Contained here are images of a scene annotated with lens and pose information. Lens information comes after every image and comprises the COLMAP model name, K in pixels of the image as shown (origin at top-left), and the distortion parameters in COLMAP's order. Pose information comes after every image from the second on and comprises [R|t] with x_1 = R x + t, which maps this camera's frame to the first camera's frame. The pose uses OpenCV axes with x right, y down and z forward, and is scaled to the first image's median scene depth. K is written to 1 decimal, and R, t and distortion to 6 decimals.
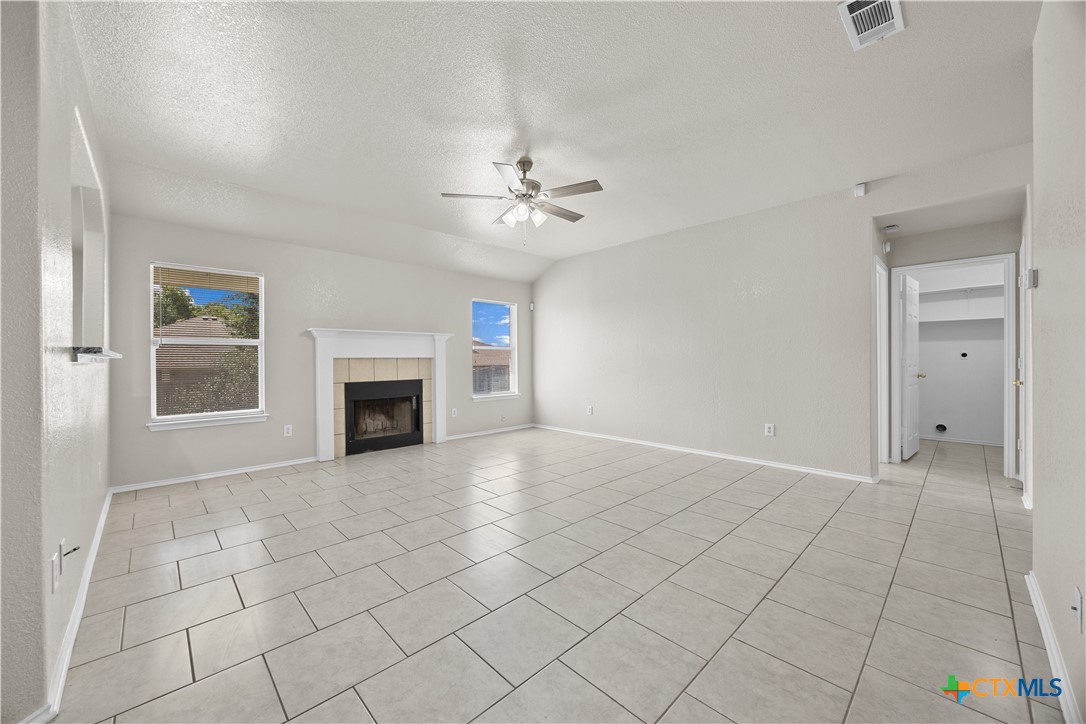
lens RADIAL K [[419.1, 0, 550.9], [0, 419.1, 350.7], [0, 0, 1]] dist [-0.003143, -0.000144]
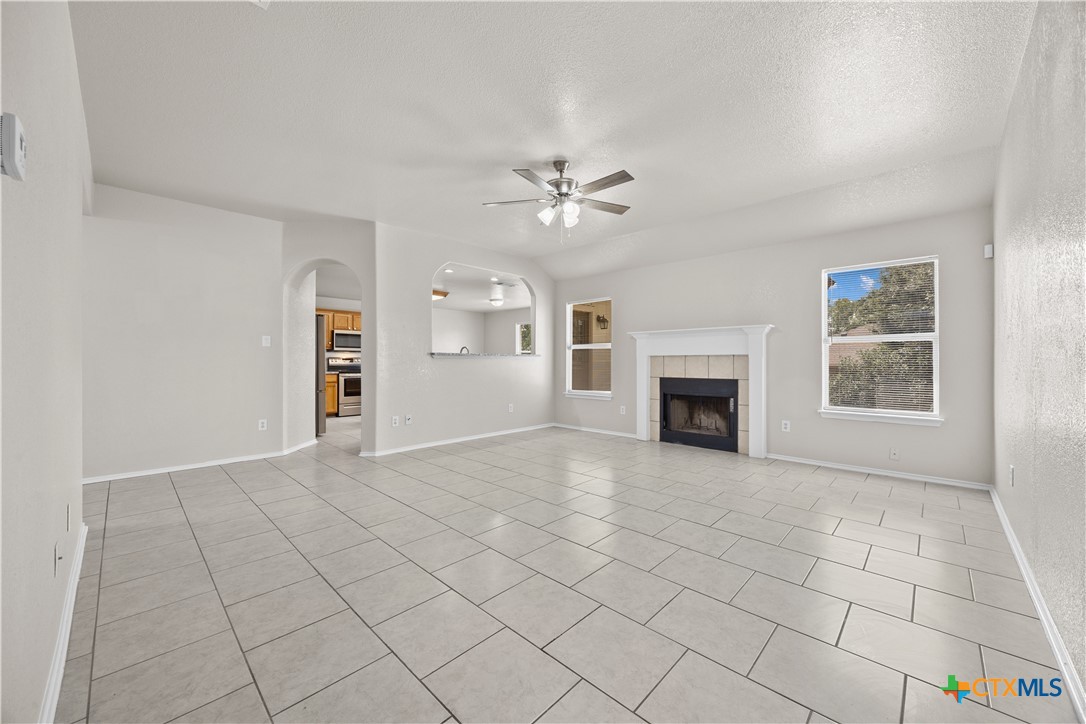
lens RADIAL K [[419.1, 0, 527.1], [0, 419.1, 359.8], [0, 0, 1]] dist [-0.003143, -0.000144]
pose [[-0.015038, 0.006881, -0.999863, 0.641281], [0.023023, 0.999714, 0.006533, 0.011551], [0.999622, -0.022922, -0.015192, 0.630812]]
